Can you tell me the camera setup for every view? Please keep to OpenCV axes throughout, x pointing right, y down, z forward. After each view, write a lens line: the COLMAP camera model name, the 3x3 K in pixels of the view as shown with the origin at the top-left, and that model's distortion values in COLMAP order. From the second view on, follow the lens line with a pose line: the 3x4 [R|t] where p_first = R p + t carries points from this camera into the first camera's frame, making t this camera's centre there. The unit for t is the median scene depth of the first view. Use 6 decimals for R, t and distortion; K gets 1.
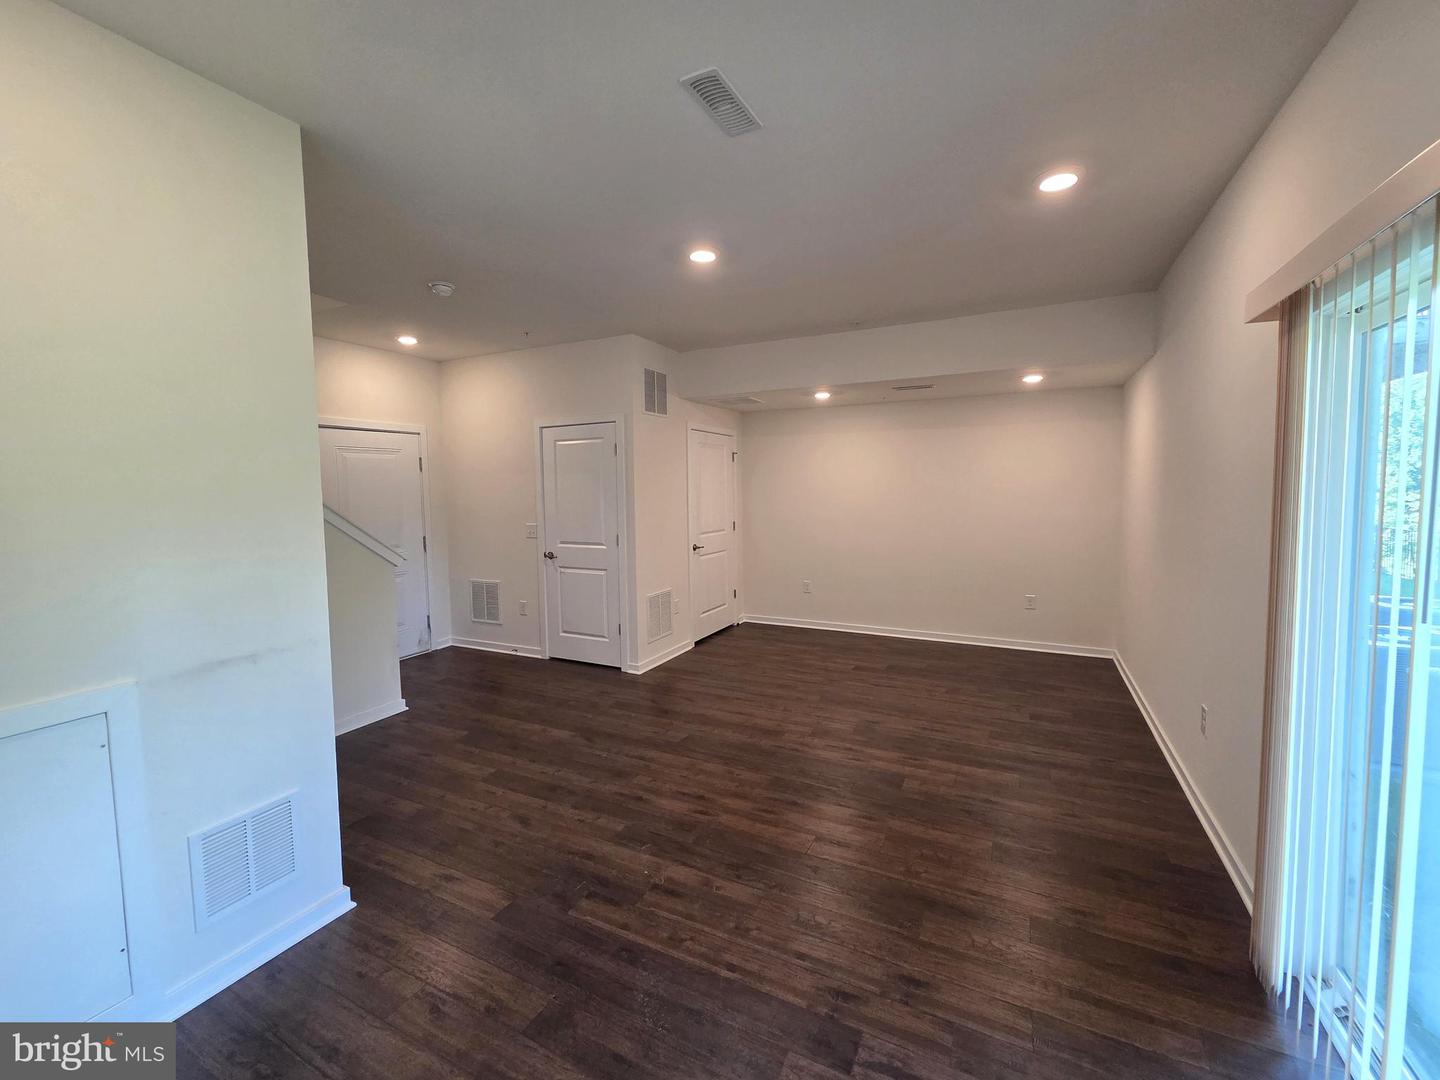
lens RADIAL K [[588.5, 0, 721.3], [0, 588.5, 533.9], [0, 0, 1]] dist [0.007079, 0.000780]
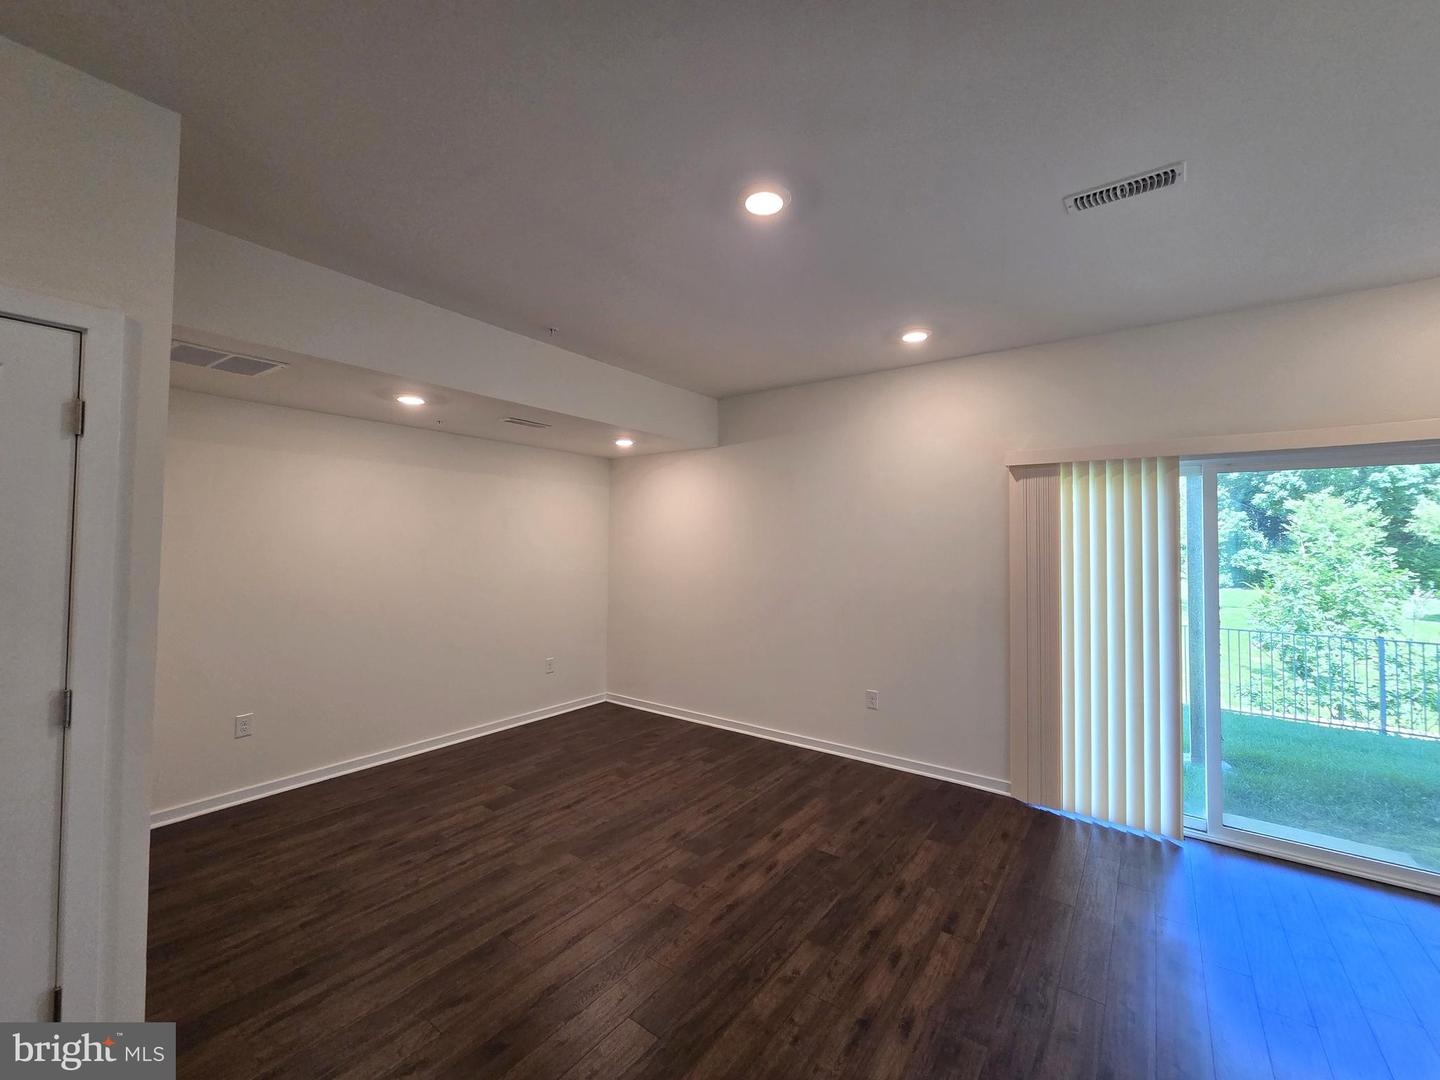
lens RADIAL K [[588.5, 0, 752.2], [0, 588.5, 521.1], [0, 0, 1]] dist [0.007079, 0.000780]
pose [[0.141418, 0.050306, 0.988671, -0.529346], [0.062768, 0.996243, -0.059670, -0.053178], [-0.987958, 0.070496, 0.137729, 0.725734]]
